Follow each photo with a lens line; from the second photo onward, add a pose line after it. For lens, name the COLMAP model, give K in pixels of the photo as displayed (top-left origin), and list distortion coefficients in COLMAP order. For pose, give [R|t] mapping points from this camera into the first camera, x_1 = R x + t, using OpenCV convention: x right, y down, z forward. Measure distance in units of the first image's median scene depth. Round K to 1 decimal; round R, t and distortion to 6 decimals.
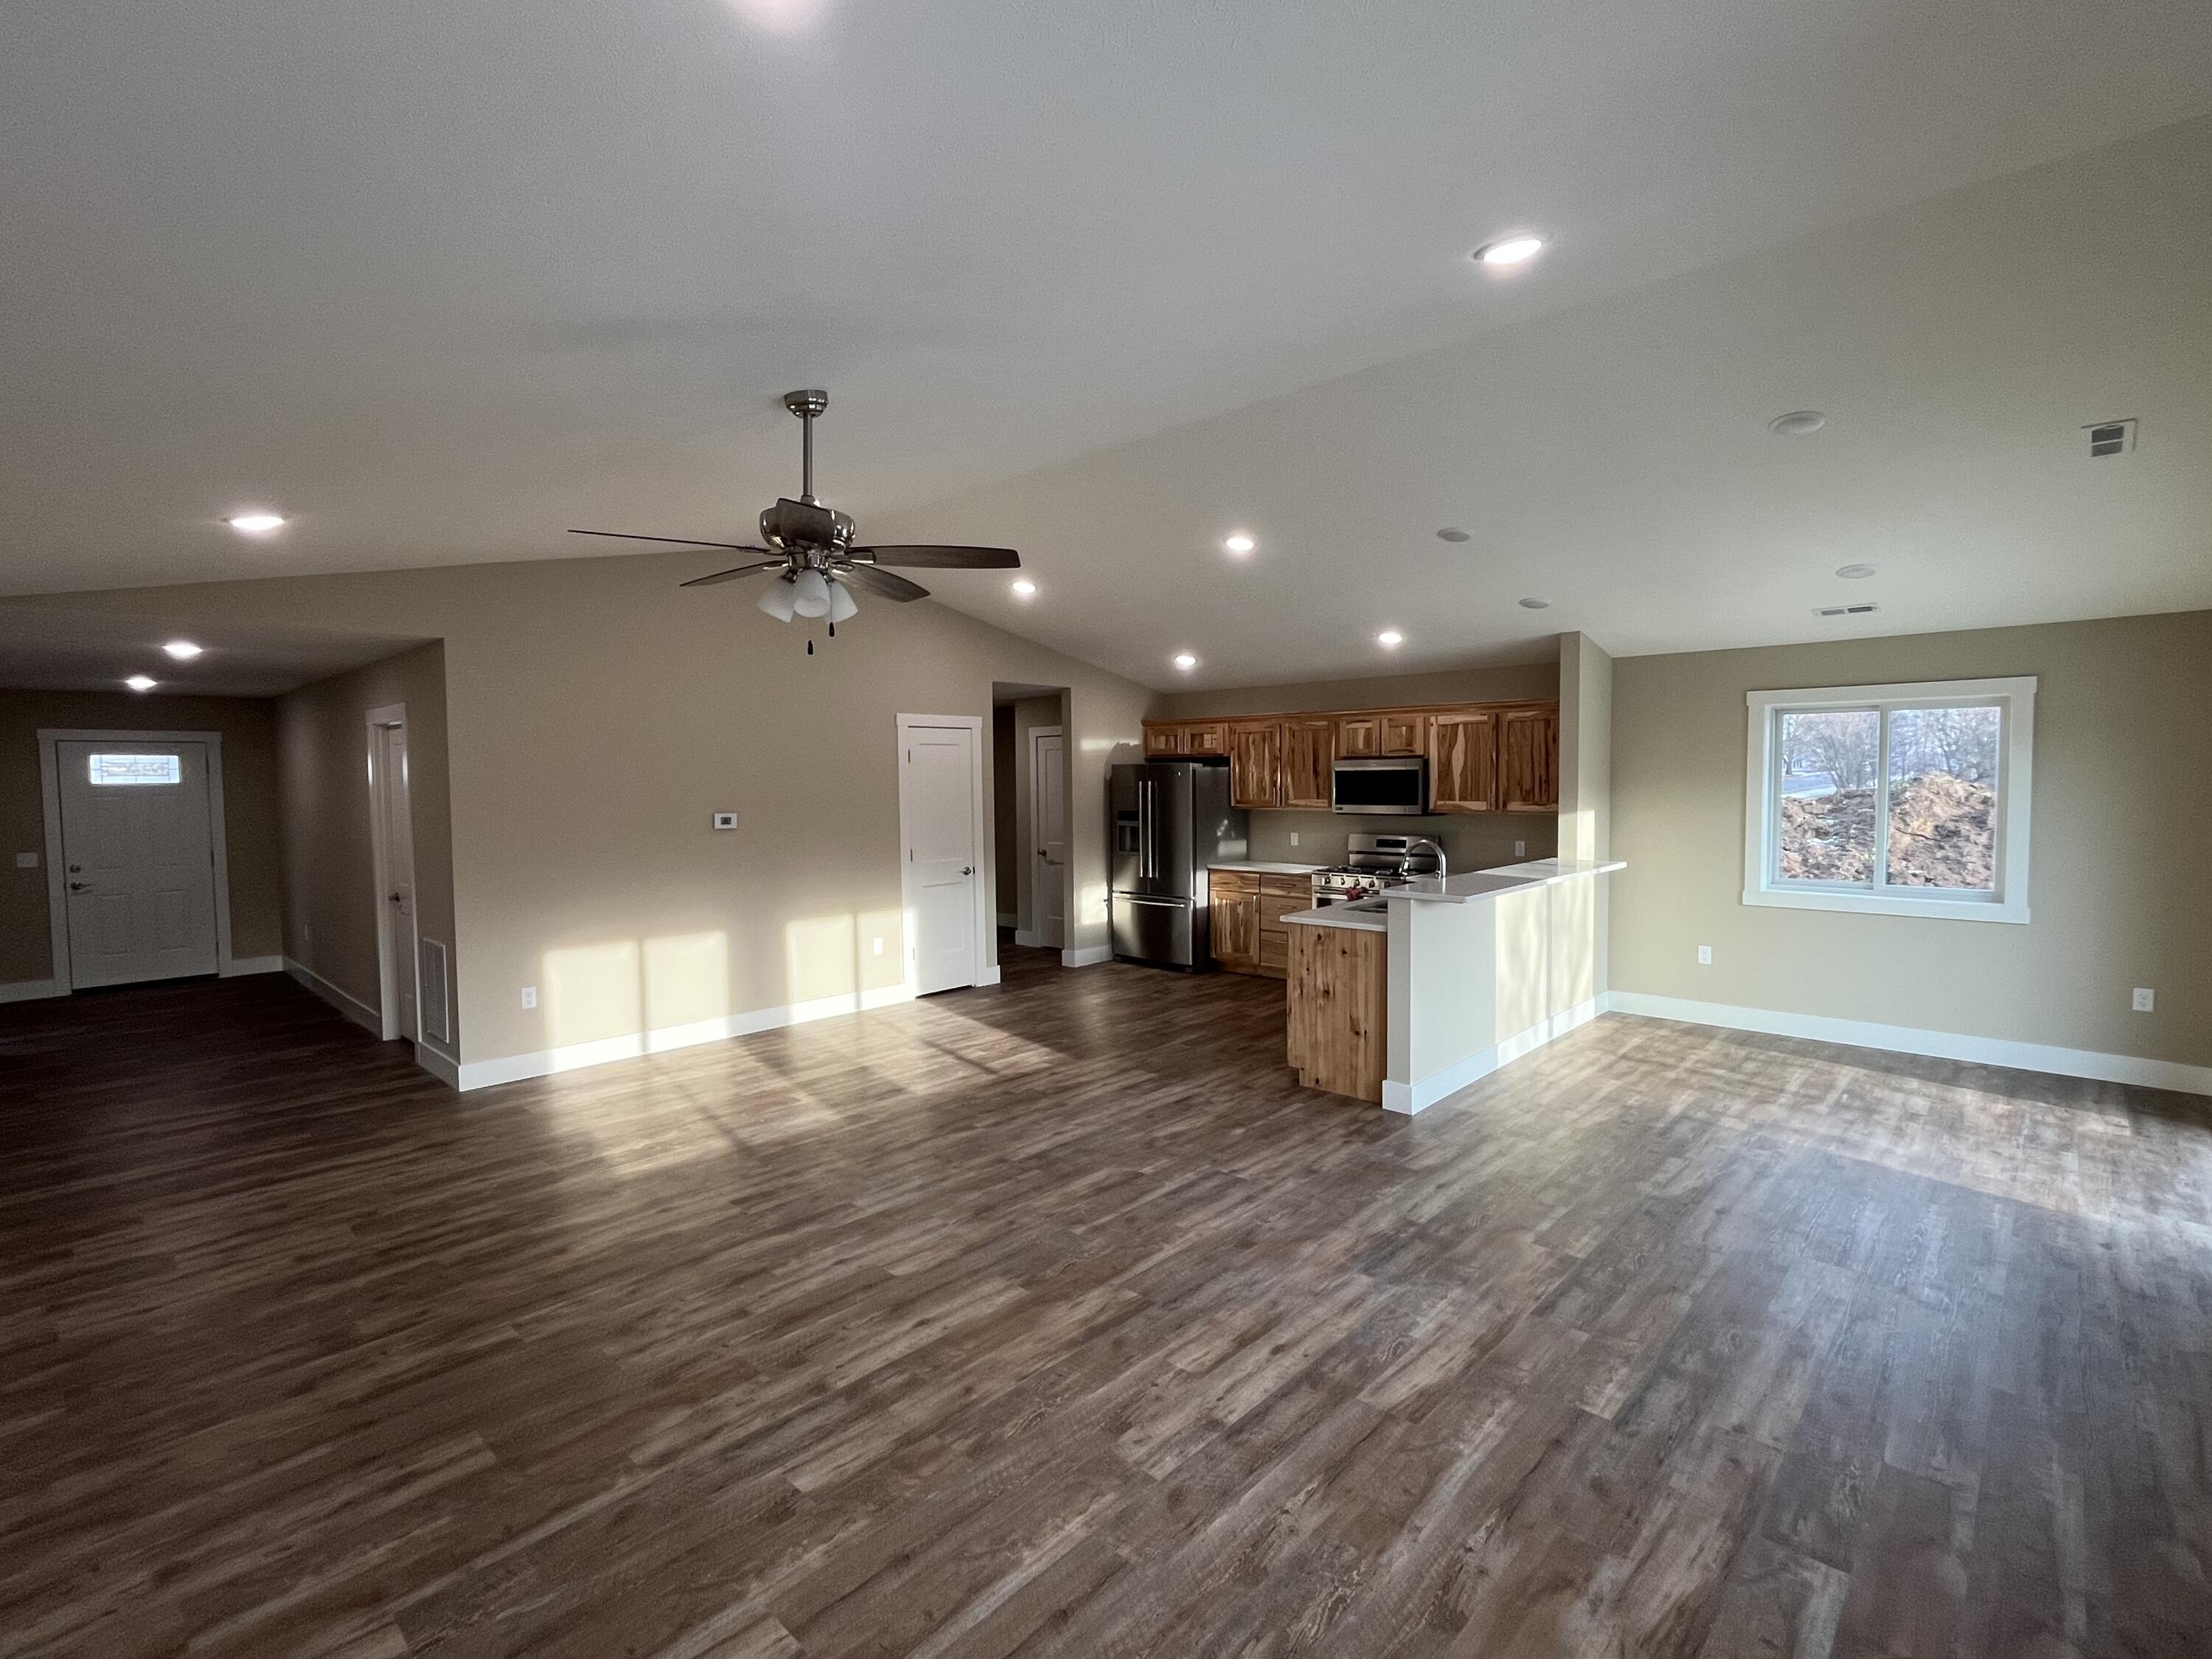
lens RADIAL K [[1026.7, 0, 1104.9], [0, 1026.7, 825.6], [0, 0, 1]] dist [-0.002610, -0.000651]
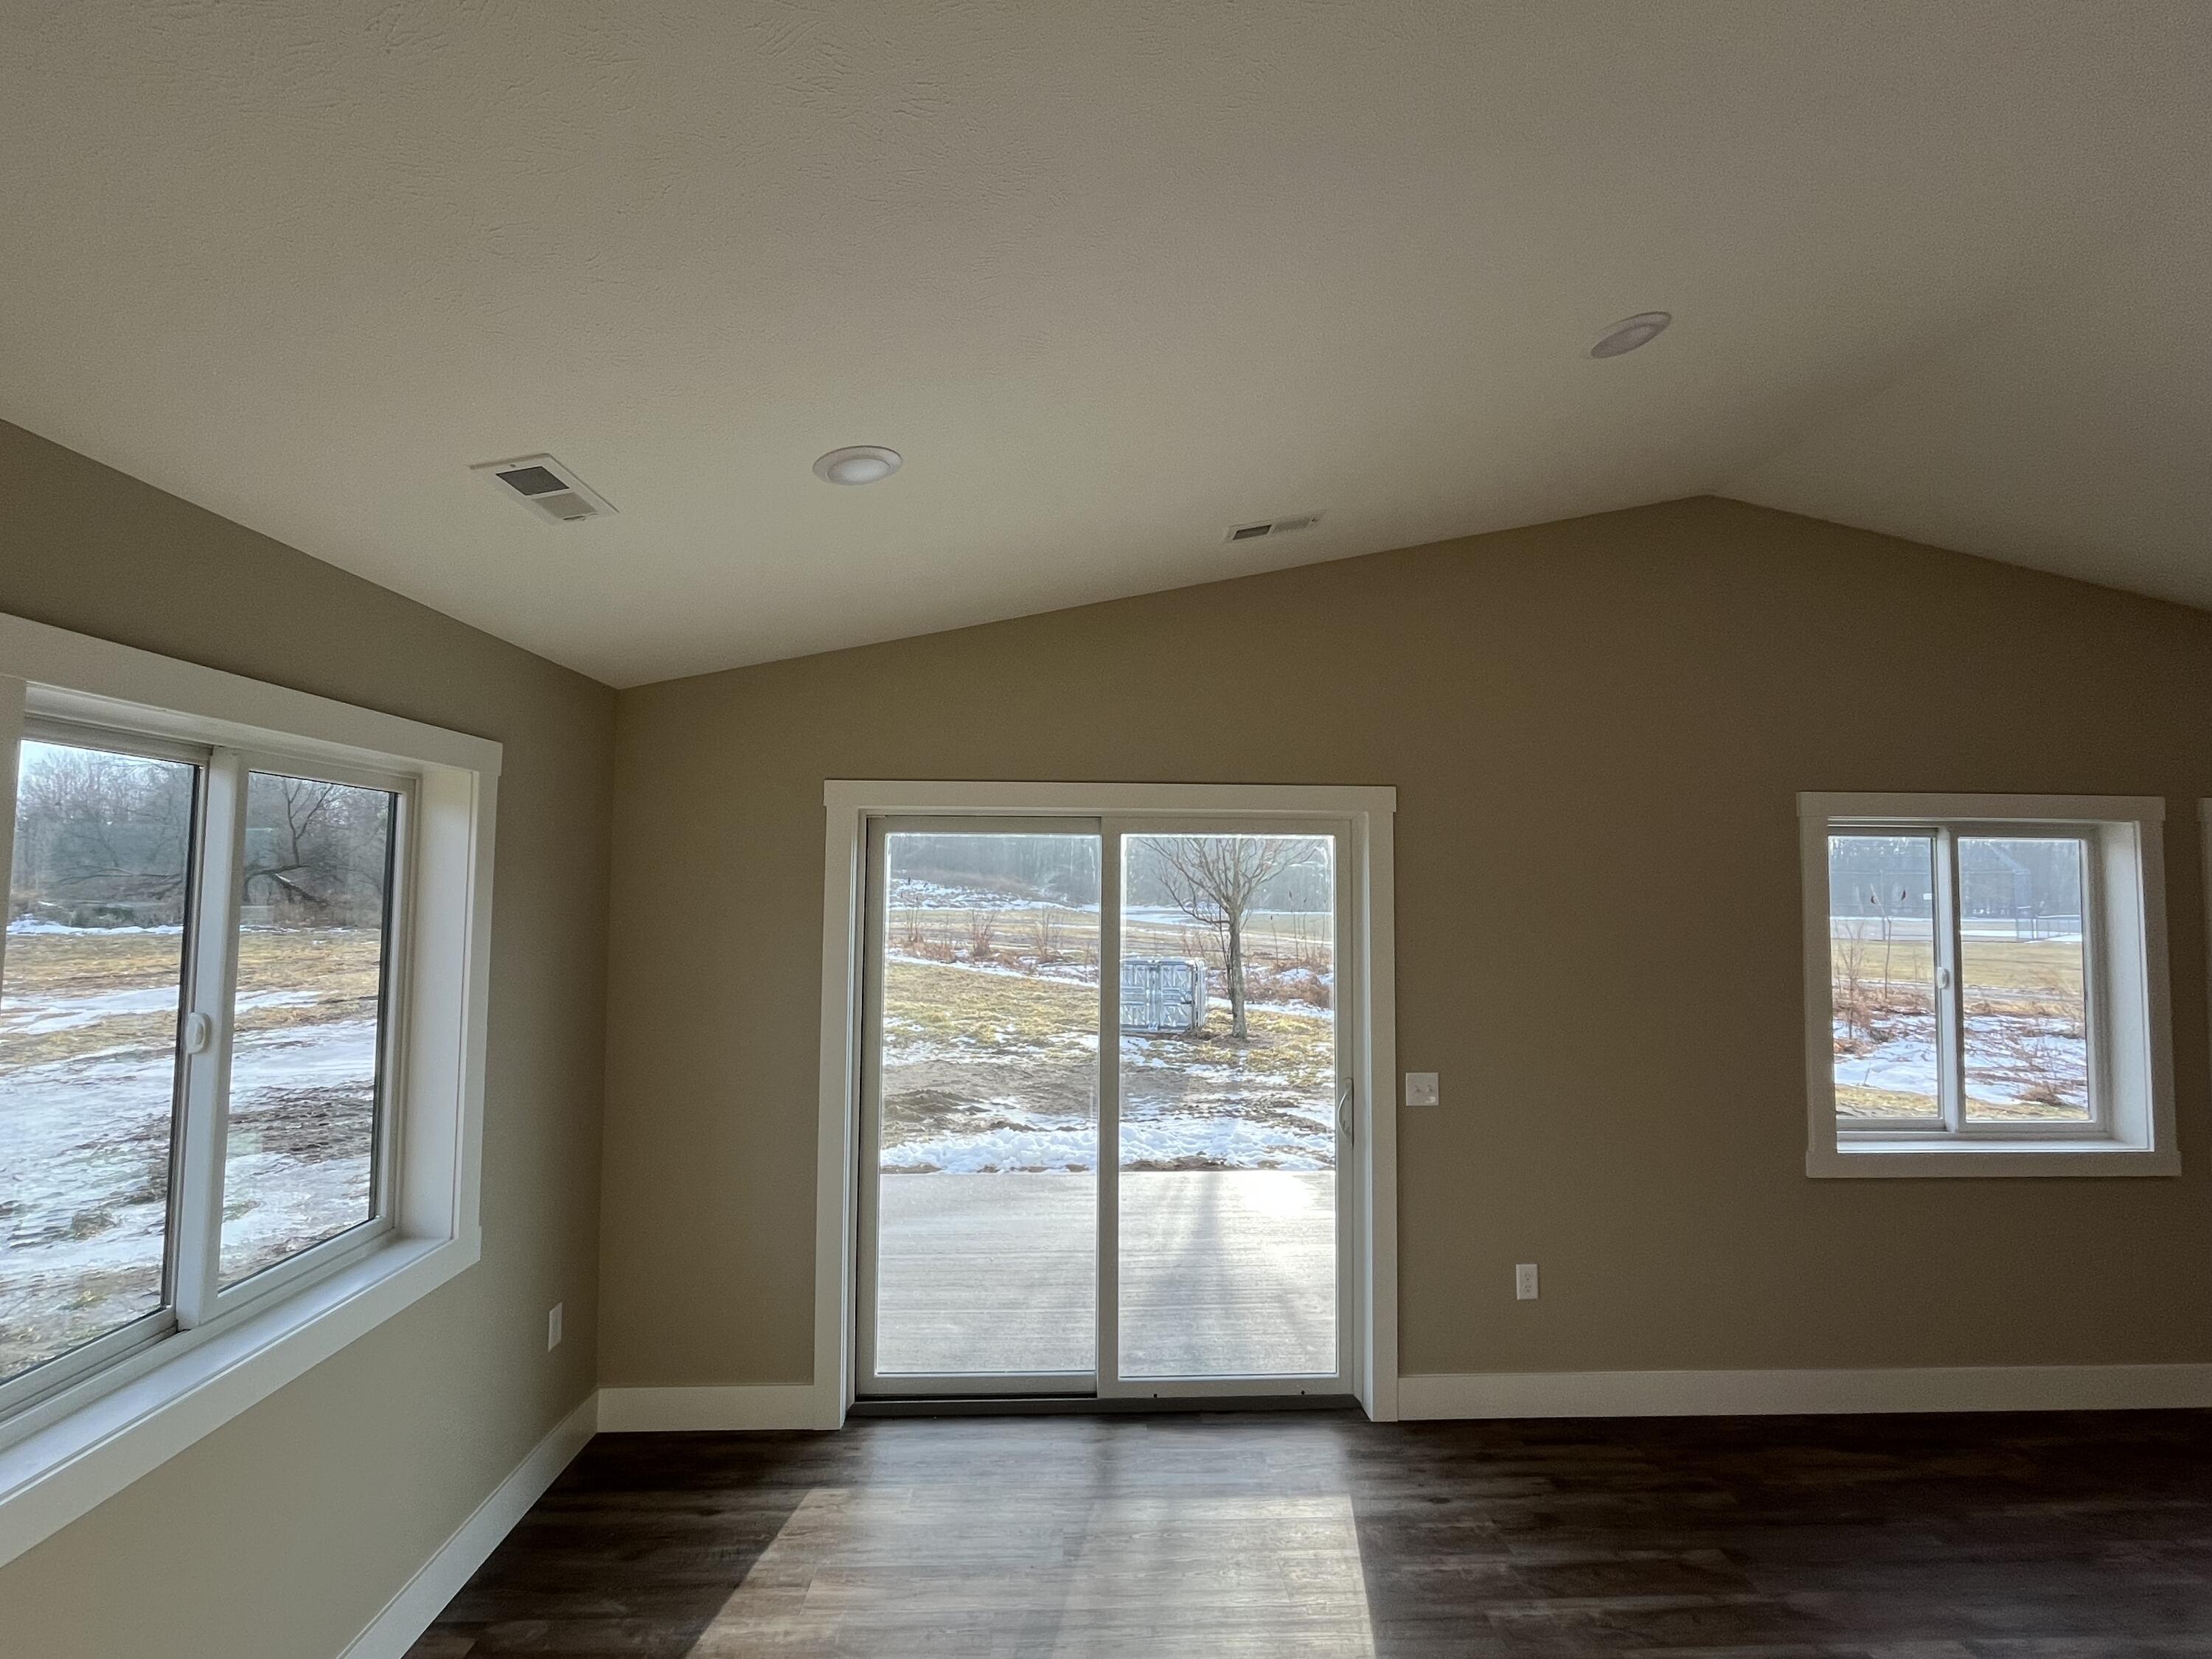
lens RADIAL K [[1026.7, 0, 1105.6], [0, 1026.7, 825.3], [0, 0, 1]] dist [-0.002610, -0.000651]
pose [[-0.717903, 0.043787, 0.694765, 0.353137], [0.029670, 0.999038, -0.032306, -0.080407], [-0.695510, -0.002579, -0.718511, 1.130116]]
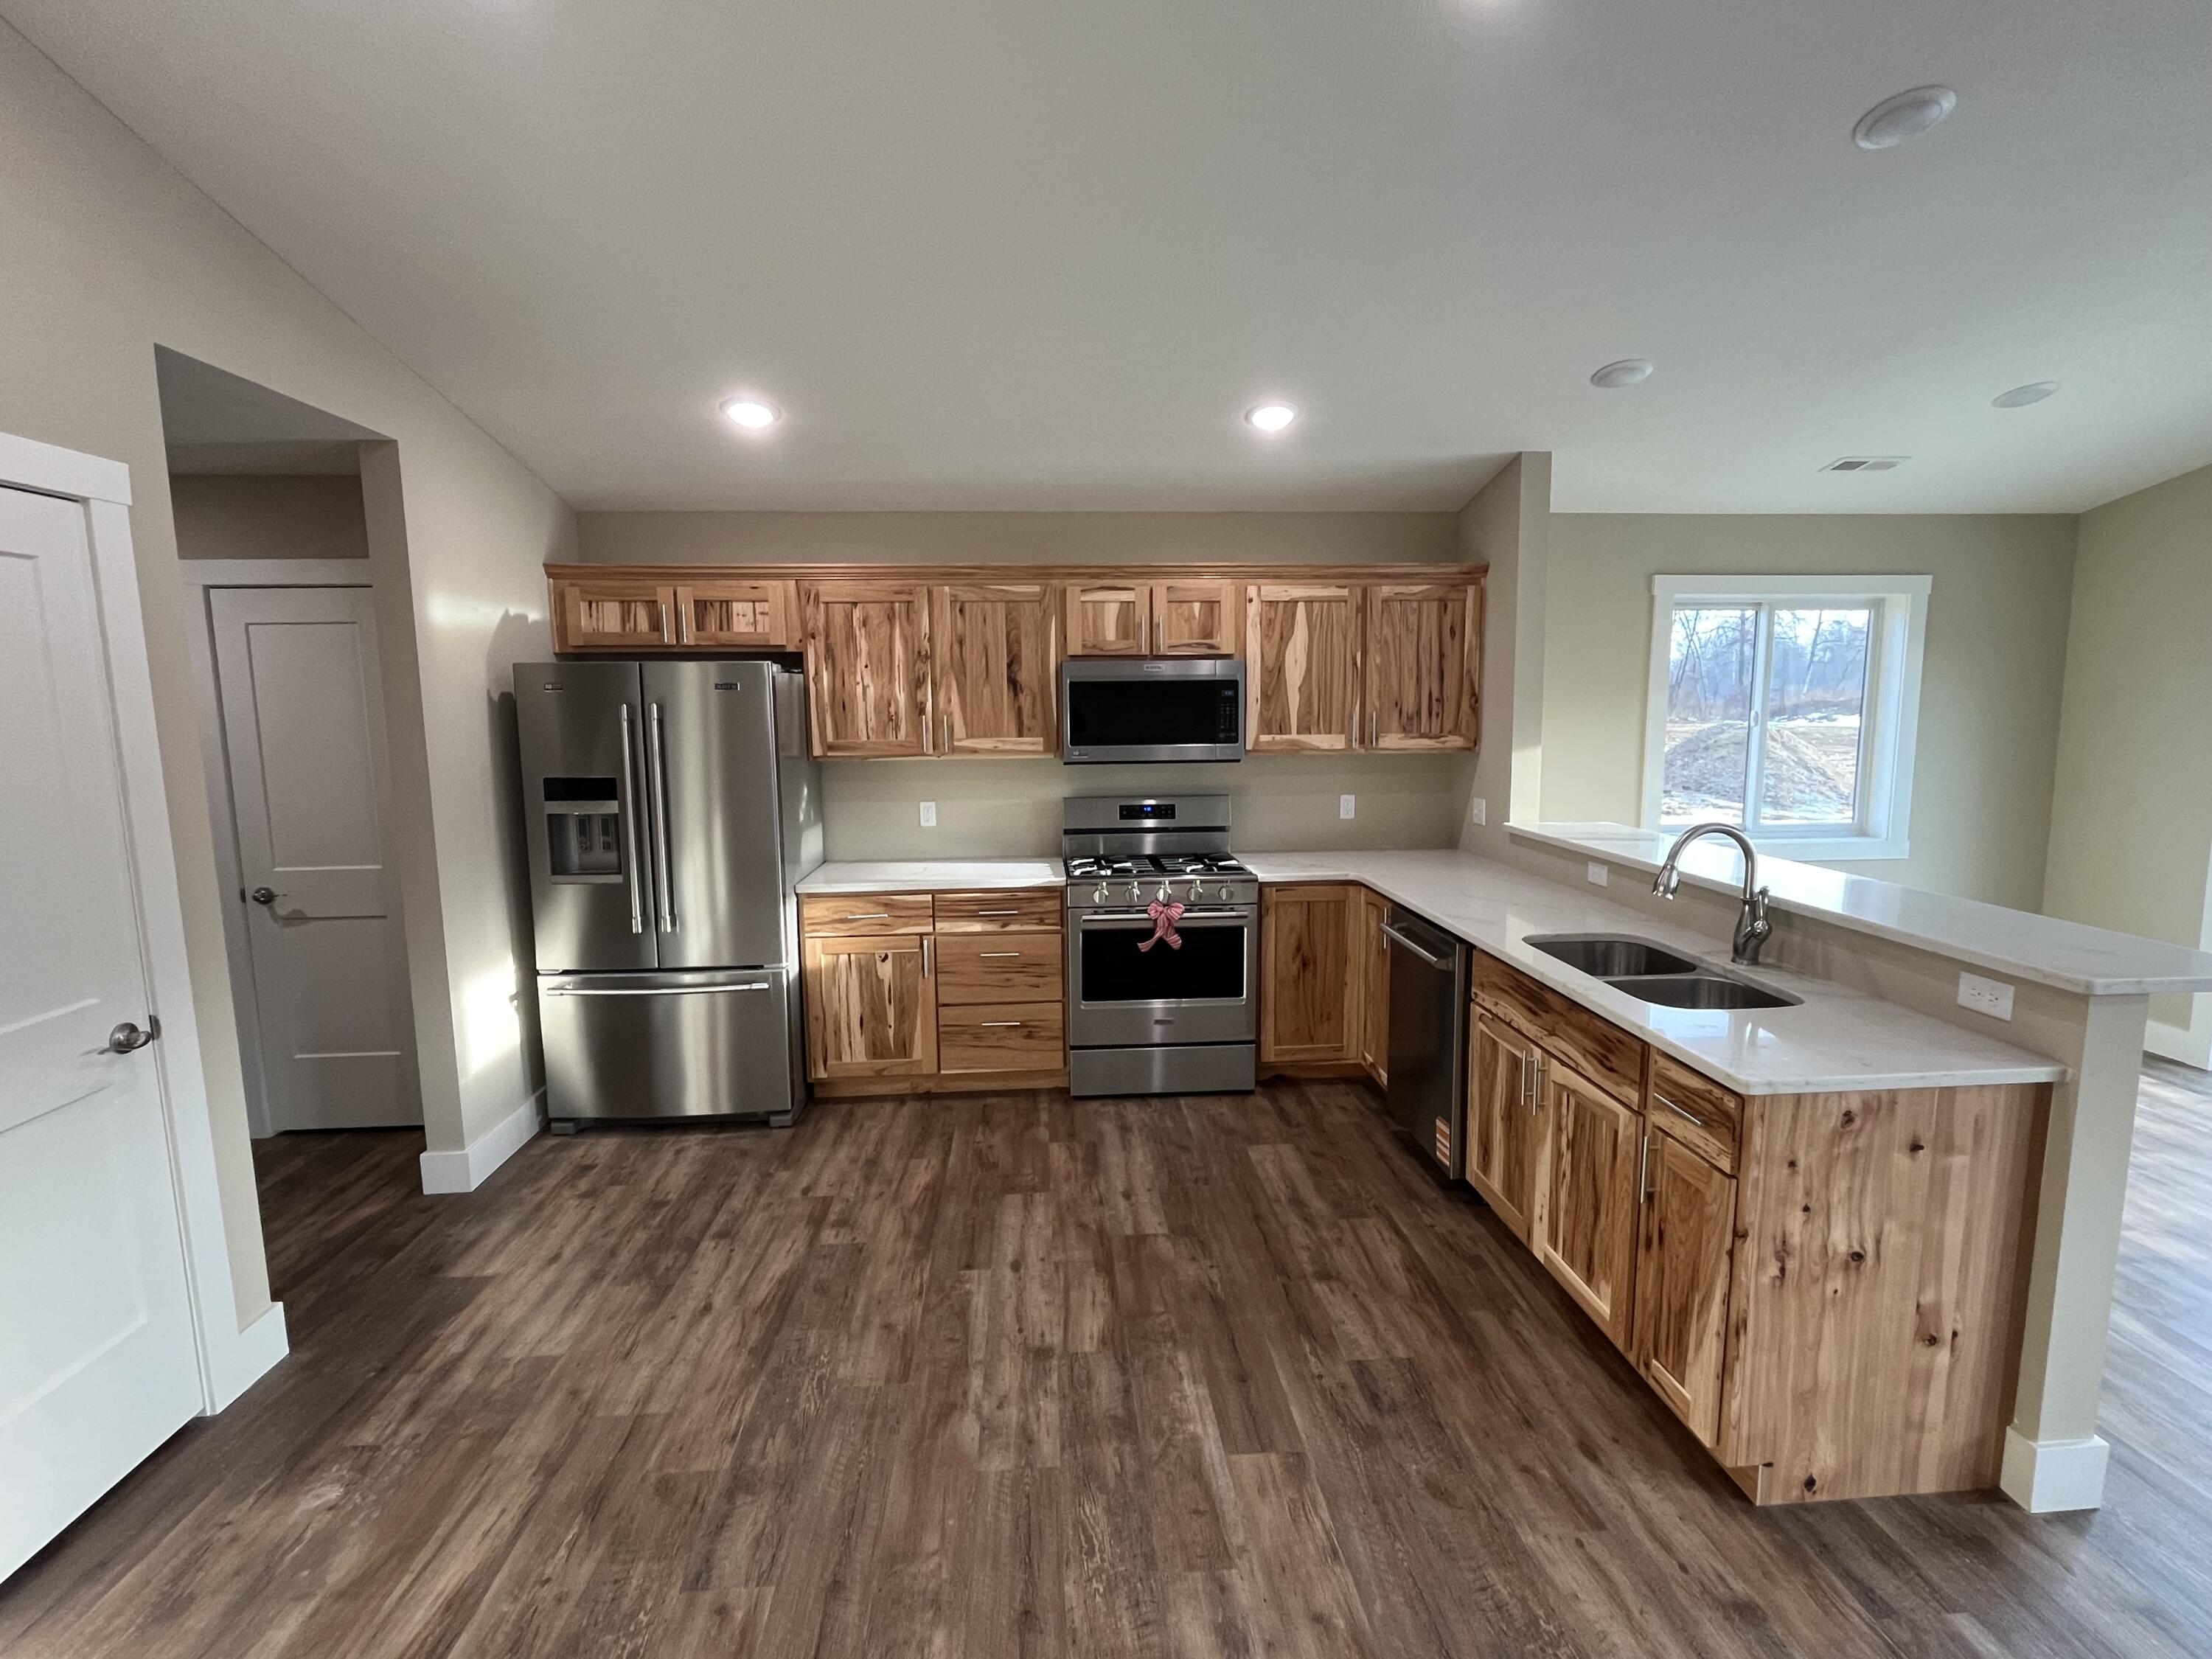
lens RADIAL K [[1026.7, 0, 1104.4], [0, 1026.7, 826.1], [0, 0, 1]] dist [-0.002610, -0.000651]
pose [[0.678693, -0.089818, 0.728910, -0.215987], [0.039129, 0.995506, 0.086236, -0.035348], [-0.733379, -0.030006, 0.679157, 0.900978]]
